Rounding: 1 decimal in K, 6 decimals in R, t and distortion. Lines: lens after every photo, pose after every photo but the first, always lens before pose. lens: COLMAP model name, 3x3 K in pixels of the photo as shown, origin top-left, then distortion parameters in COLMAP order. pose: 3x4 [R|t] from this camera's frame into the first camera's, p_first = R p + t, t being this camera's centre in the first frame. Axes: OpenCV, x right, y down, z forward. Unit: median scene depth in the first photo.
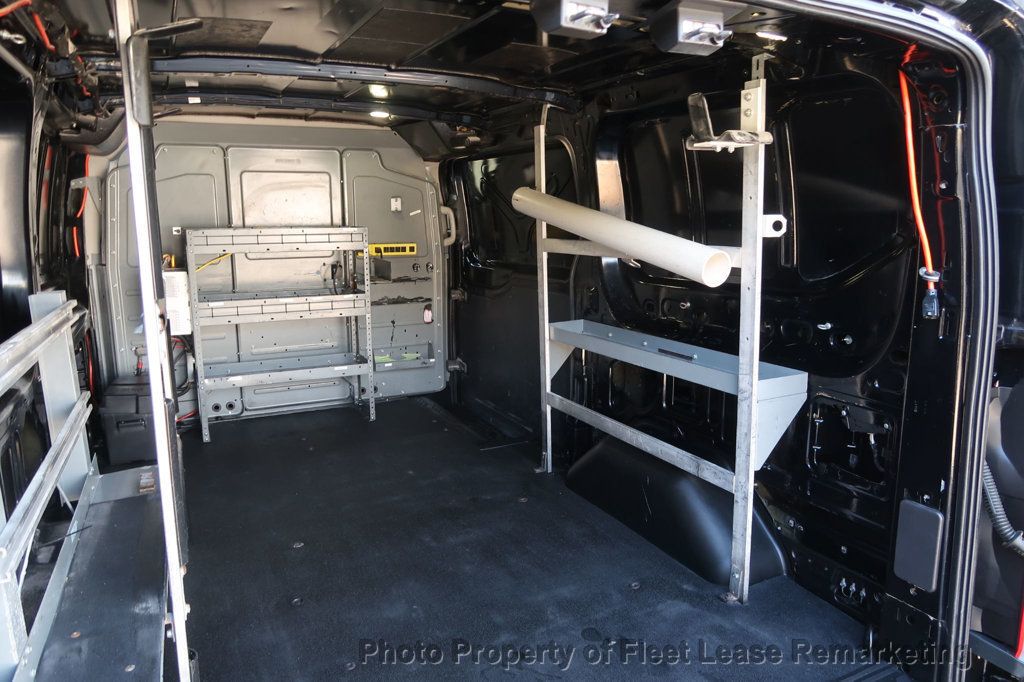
lens RADIAL K [[709.8, 0, 511.7], [0, 709.8, 340.6], [0, 0, 1]] dist [-0.024159, 0.006350]
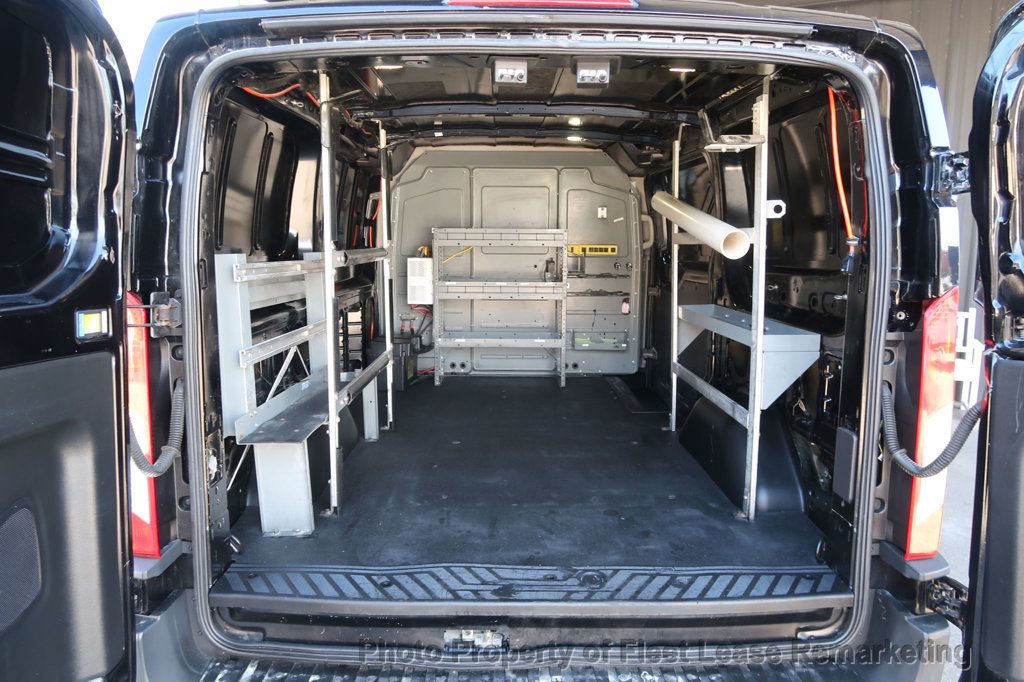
lens RADIAL K [[709.8, 0, 508.3], [0, 709.8, 338.6], [0, 0, 1]] dist [-0.024159, 0.006350]
pose [[0.901665, 0.070336, -0.426676, 0.254571], [-0.087620, 0.995933, -0.020985, 0.068993], [0.423465, 0.056307, 0.904161, -0.165311]]
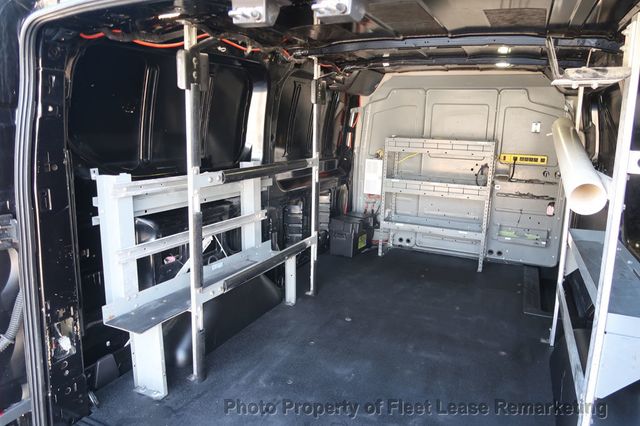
lens RADIAL K [[443.6, 0, 316.2], [0, 443.6, 211.1], [0, 0, 1]] dist [-0.024159, 0.006350]
pose [[0.629220, 0.176776, -0.756857, 0.287362], [-0.170550, 0.981461, 0.087447, -0.037501], [0.758284, 0.074059, 0.647704, 0.140332]]
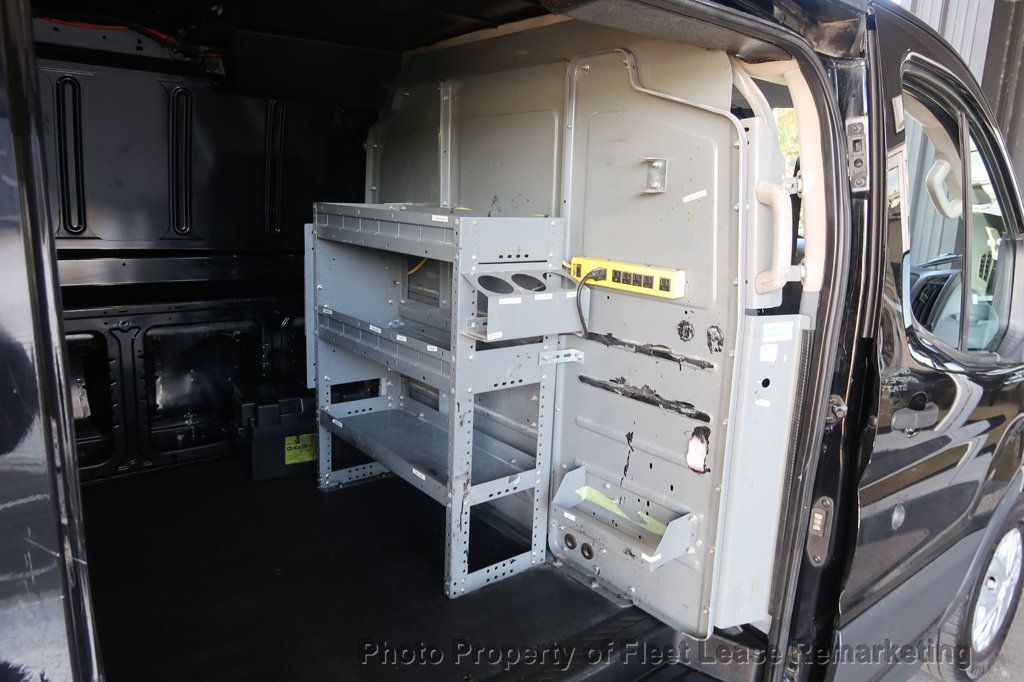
lens RADIAL K [[709.8, 0, 520.2], [0, 709.8, 341.1], [0, 0, 1]] dist [-0.024159, 0.006350]
pose [[0.222022, 0.218712, -0.950195, 0.277602], [-0.215696, 0.961391, 0.170890, -0.174102], [0.950885, 0.167012, 0.260625, 0.952376]]
